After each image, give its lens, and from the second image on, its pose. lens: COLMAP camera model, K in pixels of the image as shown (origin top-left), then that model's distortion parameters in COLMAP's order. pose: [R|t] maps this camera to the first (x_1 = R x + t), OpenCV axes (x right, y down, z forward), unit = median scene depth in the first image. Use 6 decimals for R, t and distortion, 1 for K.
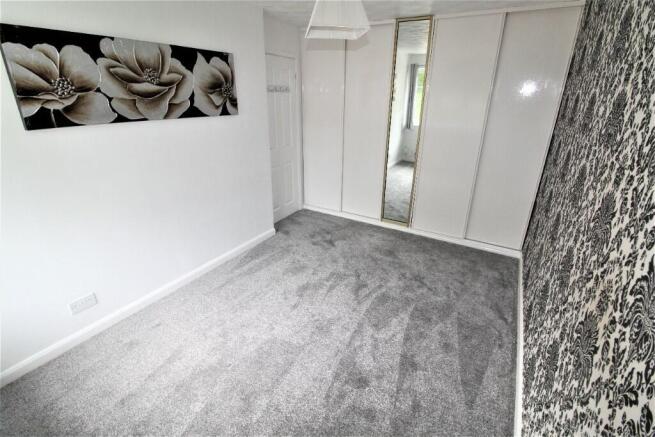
lens RADIAL K [[308.7, 0, 328.3], [0, 308.7, 218.4], [0, 0, 1]] dist [-0.001932, -0.010389]
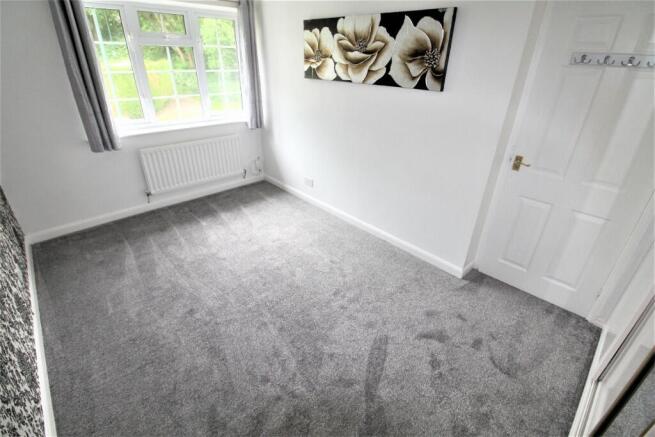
lens RADIAL K [[308.7, 0, 327.5], [0, 308.7, 218.6], [0, 0, 1]] dist [-0.001932, -0.010389]
pose [[-0.281206, 0.432326, -0.856748, 0.739091], [-0.384887, 0.767013, 0.513374, -0.483307], [0.879082, 0.474115, -0.049292, 1.197475]]
